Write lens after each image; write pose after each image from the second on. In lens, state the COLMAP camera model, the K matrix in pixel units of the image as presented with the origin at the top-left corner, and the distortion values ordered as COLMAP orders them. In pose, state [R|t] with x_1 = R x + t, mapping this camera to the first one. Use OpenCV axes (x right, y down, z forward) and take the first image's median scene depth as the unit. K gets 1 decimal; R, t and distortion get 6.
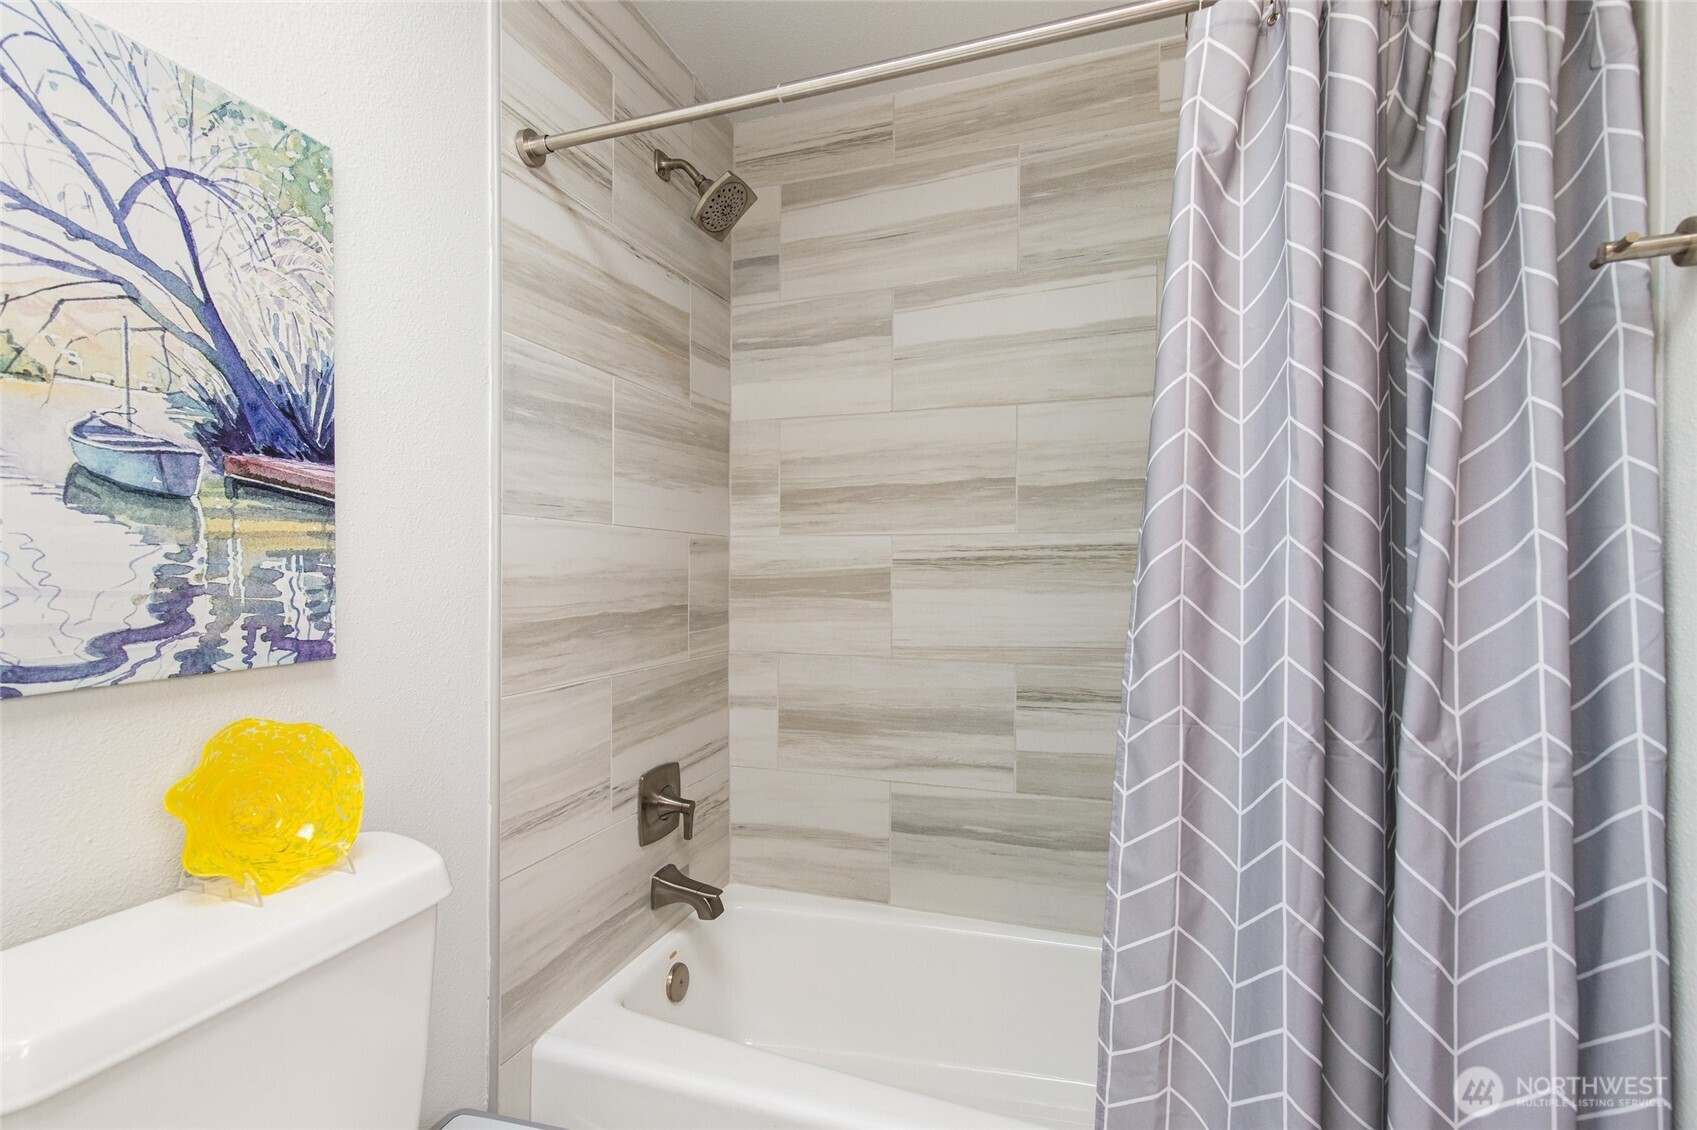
lens RADIAL K [[768.3, 0, 848.5], [0, 768.3, 565.0], [0, 0, 1]] dist [0.013662, -0.000917]
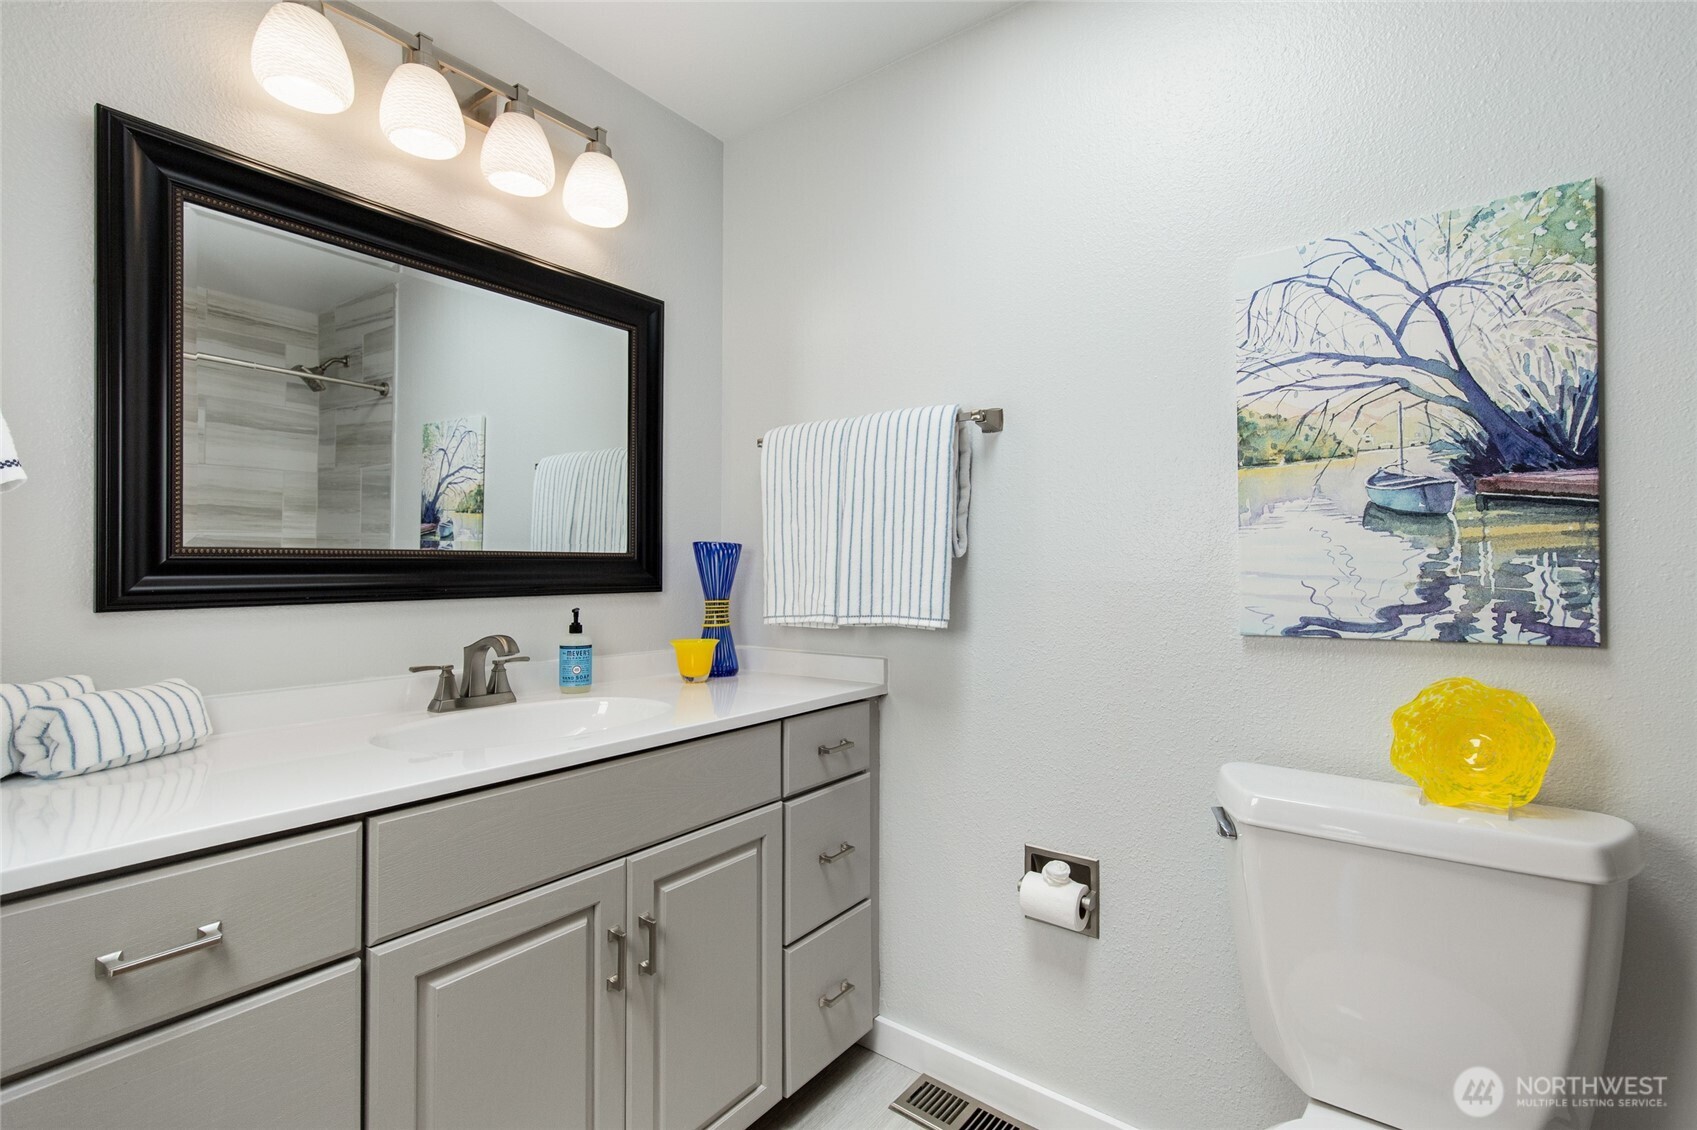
lens RADIAL K [[768.3, 0, 848.5], [0, 768.3, 565.0], [0, 0, 1]] dist [0.013662, -0.000917]
pose [[-0.289193, -0.023070, -0.956993, 0.771867], [0.000314, 0.999707, -0.024195, 0.037210], [0.957271, -0.007298, -0.289101, 0.359086]]
